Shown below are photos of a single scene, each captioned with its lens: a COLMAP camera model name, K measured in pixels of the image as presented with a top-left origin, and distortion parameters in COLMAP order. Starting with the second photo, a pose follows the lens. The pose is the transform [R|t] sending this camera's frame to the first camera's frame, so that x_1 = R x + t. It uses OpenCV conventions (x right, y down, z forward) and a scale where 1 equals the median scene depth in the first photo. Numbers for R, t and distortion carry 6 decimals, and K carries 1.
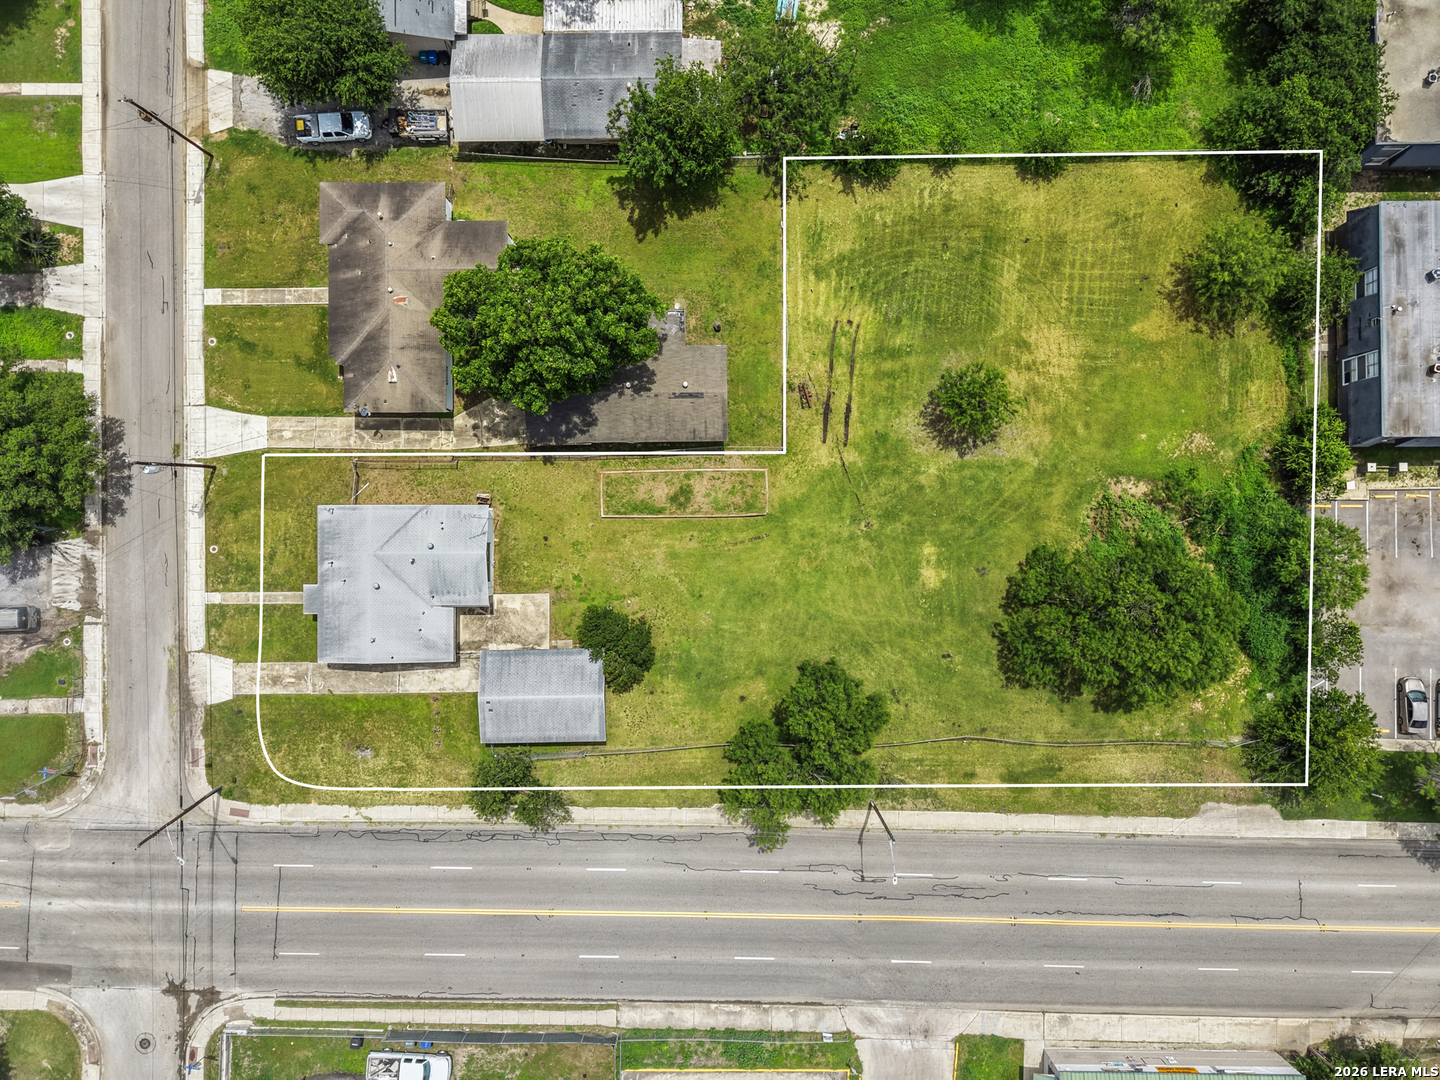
lens RADIAL K [[963.0, 0, 718.1], [0, 963.0, 534.6], [0, 0, 1]] dist [0.035613, -0.035720]
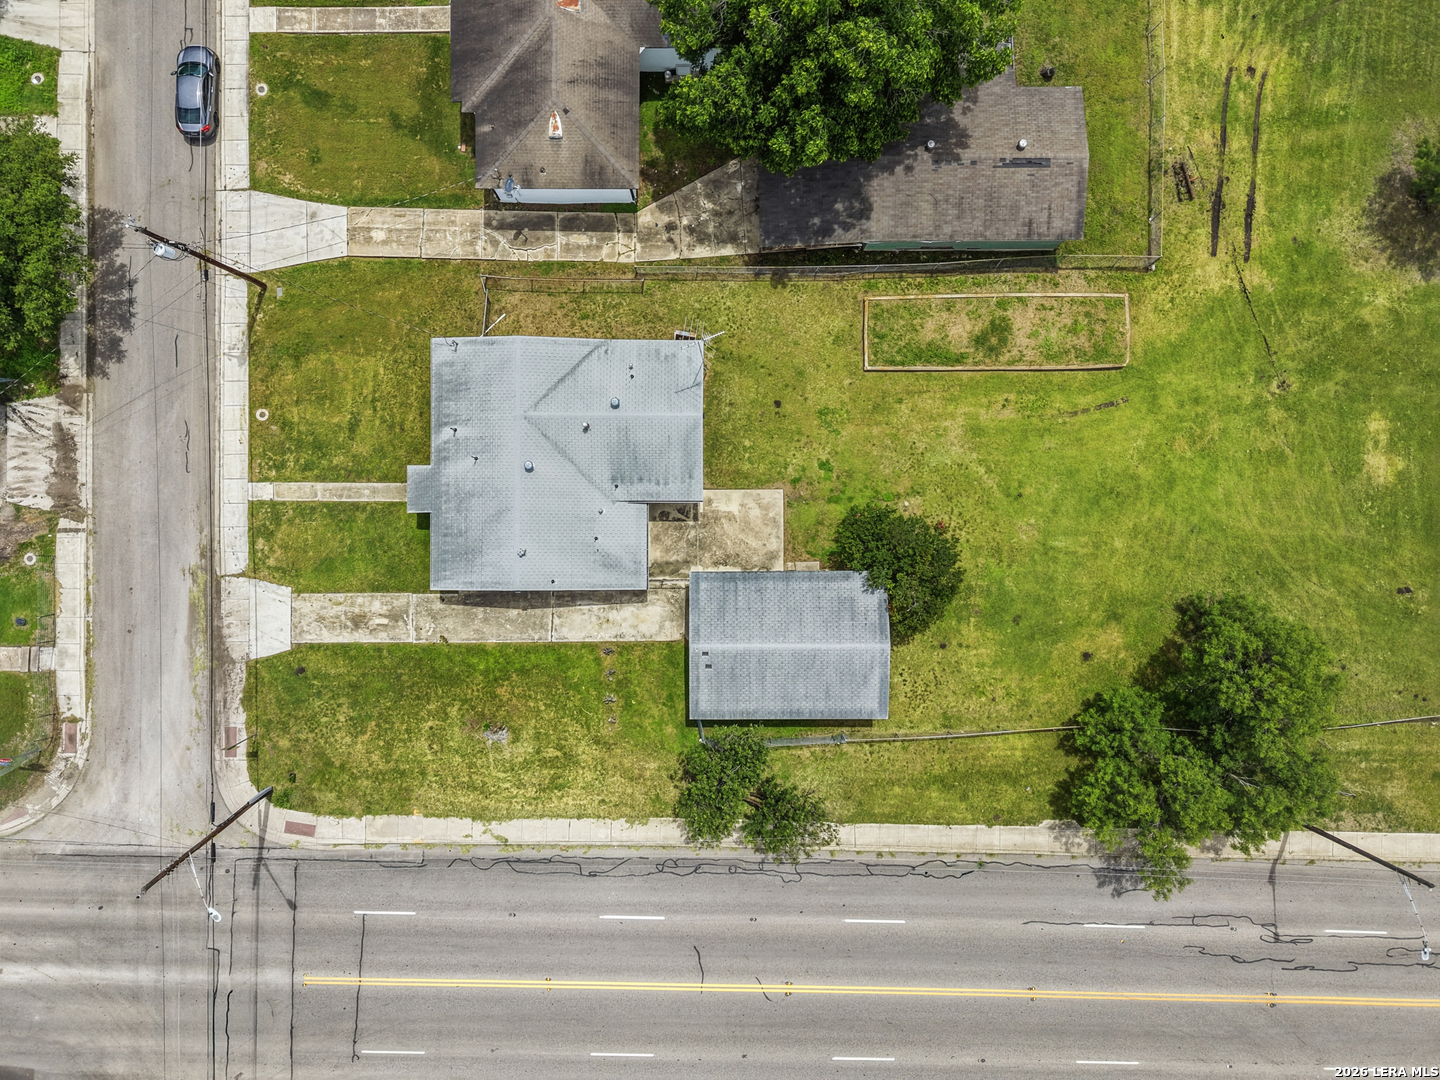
lens RADIAL K [[963.0, 0, 718.1], [0, 963.0, 534.6], [0, 0, 1]] dist [0.035613, -0.035720]
pose [[0.999980, 0.004873, 0.004139, -0.222546], [-0.004853, 0.999977, -0.004807, 0.095230], [-0.004163, 0.004787, 0.999980, 0.361969]]
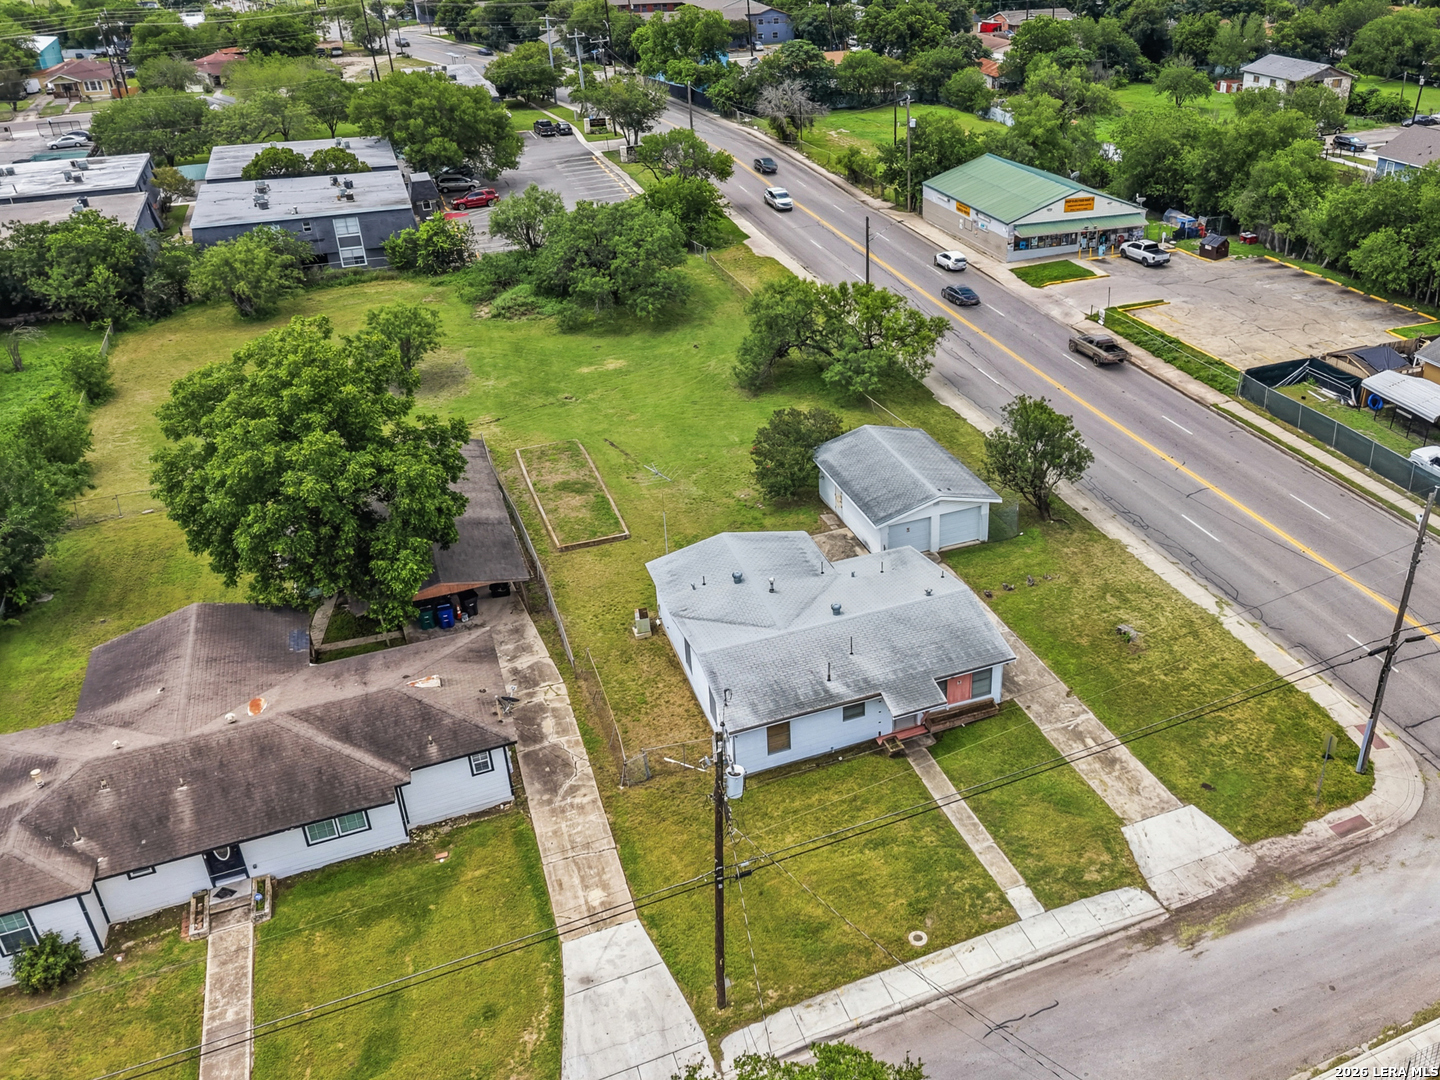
lens RADIAL K [[1182.1, 0, 886.0], [0, 1182.1, 467.1], [0, 0, 1]] dist [0.051713, -0.066667]
pose [[-0.400820, -0.401567, 0.823461, -0.843449], [0.916153, -0.173014, 0.361566, -0.142570], [-0.002722, 0.899339, 0.437244, 0.605035]]
